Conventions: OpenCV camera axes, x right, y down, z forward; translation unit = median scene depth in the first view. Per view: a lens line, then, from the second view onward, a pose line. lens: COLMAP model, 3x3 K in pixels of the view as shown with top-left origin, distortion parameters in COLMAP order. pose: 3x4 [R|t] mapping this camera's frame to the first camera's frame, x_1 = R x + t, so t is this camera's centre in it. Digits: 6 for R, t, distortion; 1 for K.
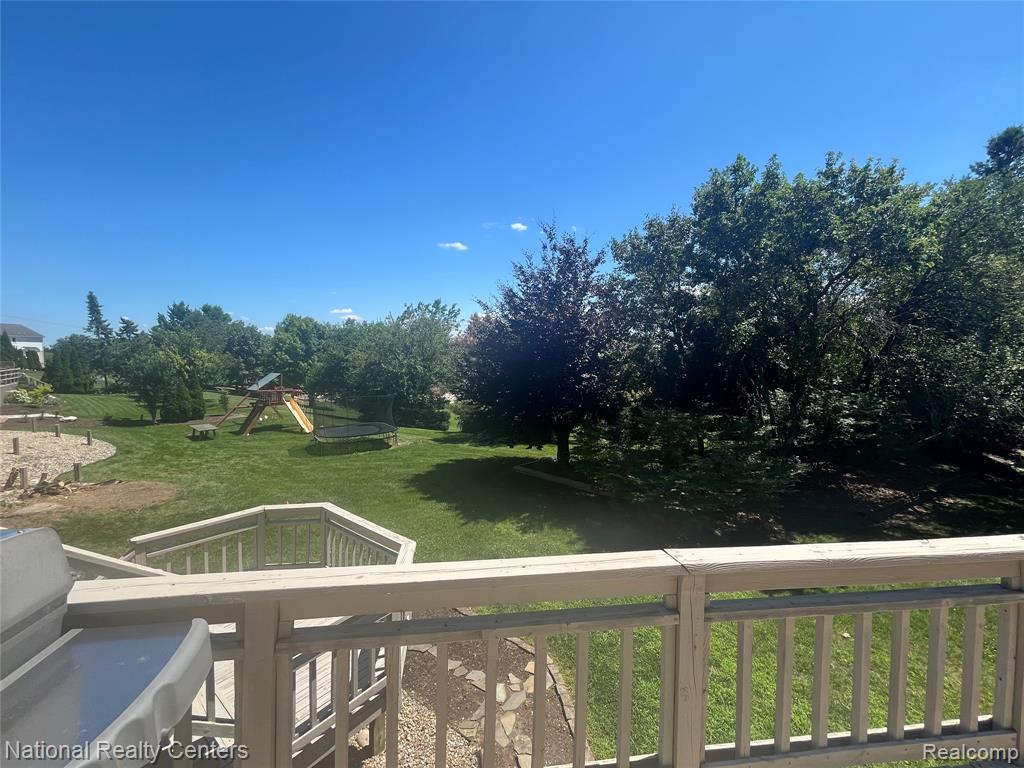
lens RADIAL K [[414.6, 0, 506.8], [0, 414.6, 382.3], [0, 0, 1]] dist [-0.001806, 0.000043]
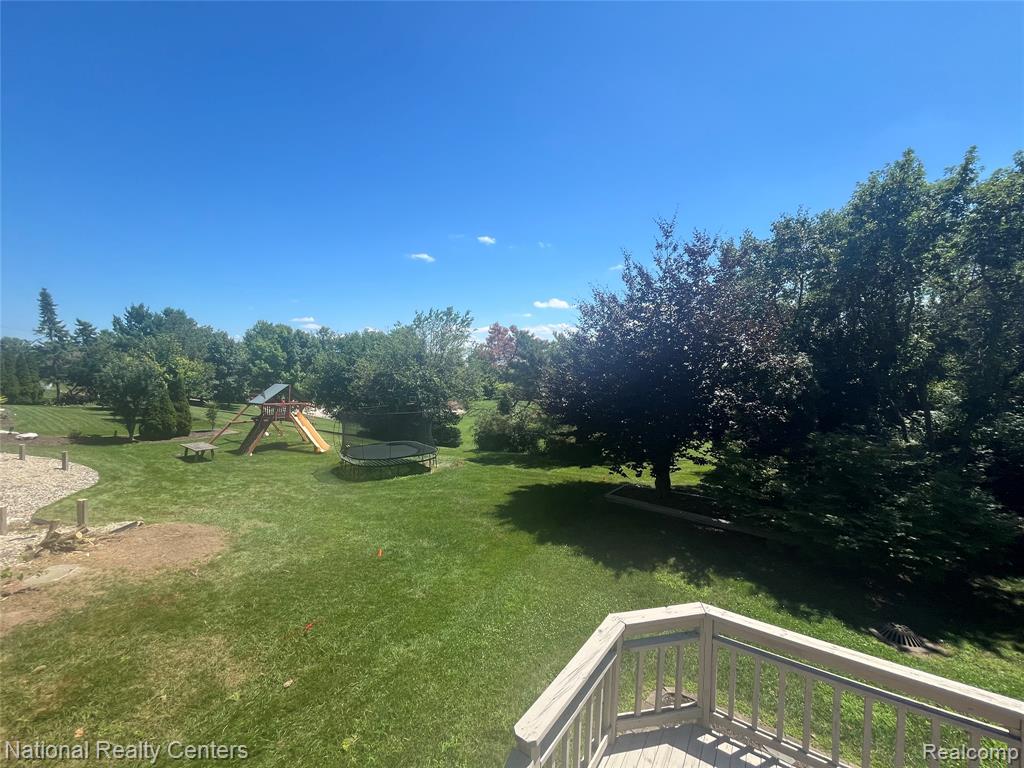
lens RADIAL K [[414.6, 0, 506.8], [0, 414.6, 382.3], [0, 0, 1]] dist [-0.001806, 0.000043]
pose [[0.996473, 0.012140, 0.083028, -0.283066], [-0.009589, 0.999472, -0.031054, -0.005440], [-0.083361, 0.030148, 0.996063, 0.148159]]
